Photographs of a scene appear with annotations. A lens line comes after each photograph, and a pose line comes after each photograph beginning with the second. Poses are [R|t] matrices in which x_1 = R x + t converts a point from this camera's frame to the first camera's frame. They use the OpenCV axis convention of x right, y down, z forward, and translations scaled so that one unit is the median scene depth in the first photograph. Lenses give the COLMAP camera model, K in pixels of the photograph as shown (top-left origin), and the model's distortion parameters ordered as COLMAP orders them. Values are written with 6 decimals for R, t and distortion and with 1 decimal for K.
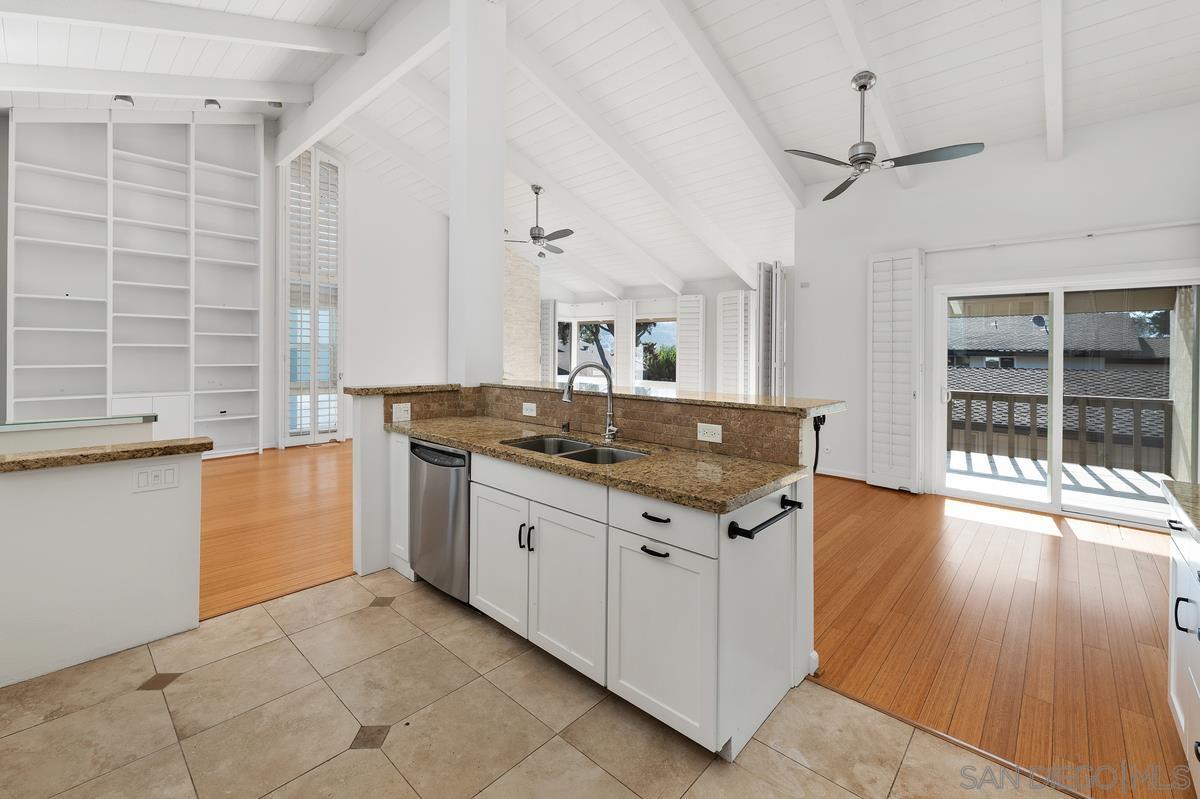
lens RADIAL K [[504.8, 0, 595.1], [0, 504.8, 353.6], [0, 0, 1]] dist [0.000547, -0.000013]
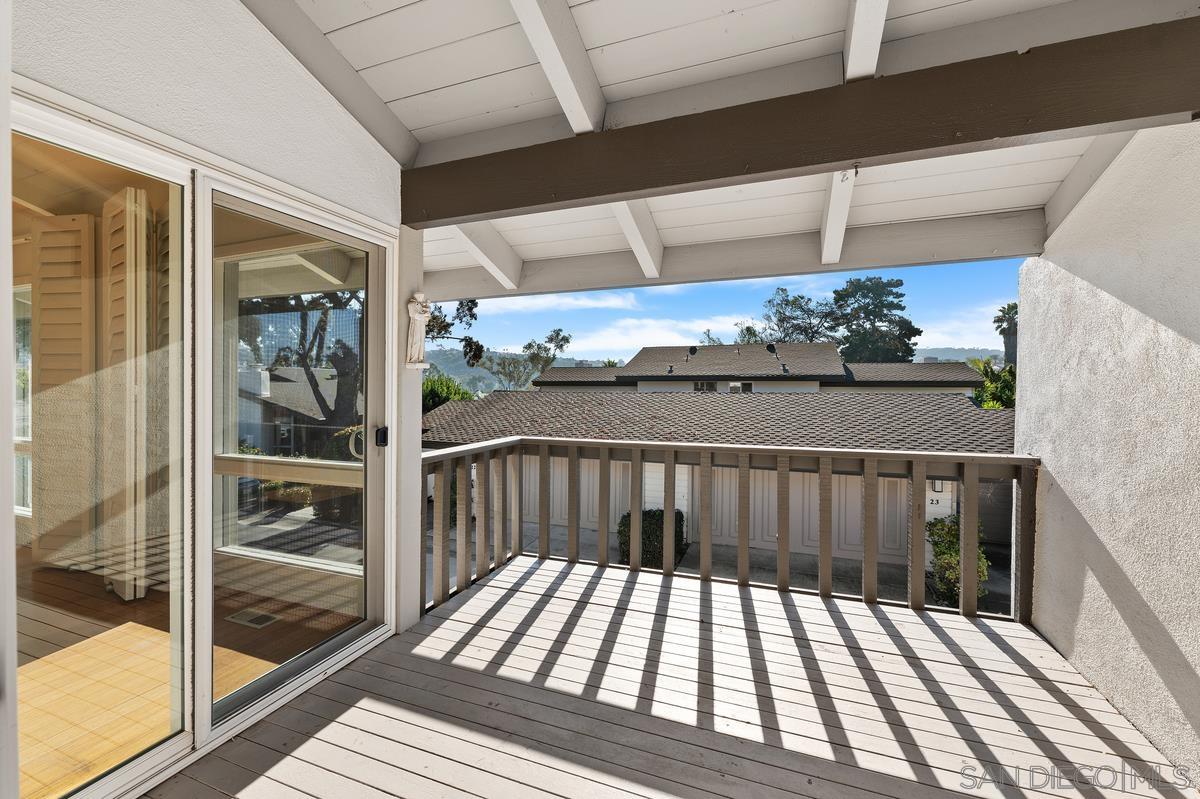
lens RADIAL K [[489.0, 0, 598.7], [0, 489.0, 391.5], [0, 0, 1]] dist [0.001420, 0.000045]
pose [[0.925994, -0.015610, 0.377215, 0.576629], [0.009585, 0.999795, 0.017845, 0.020366], [-0.377416, -0.012909, 0.925954, 0.680293]]
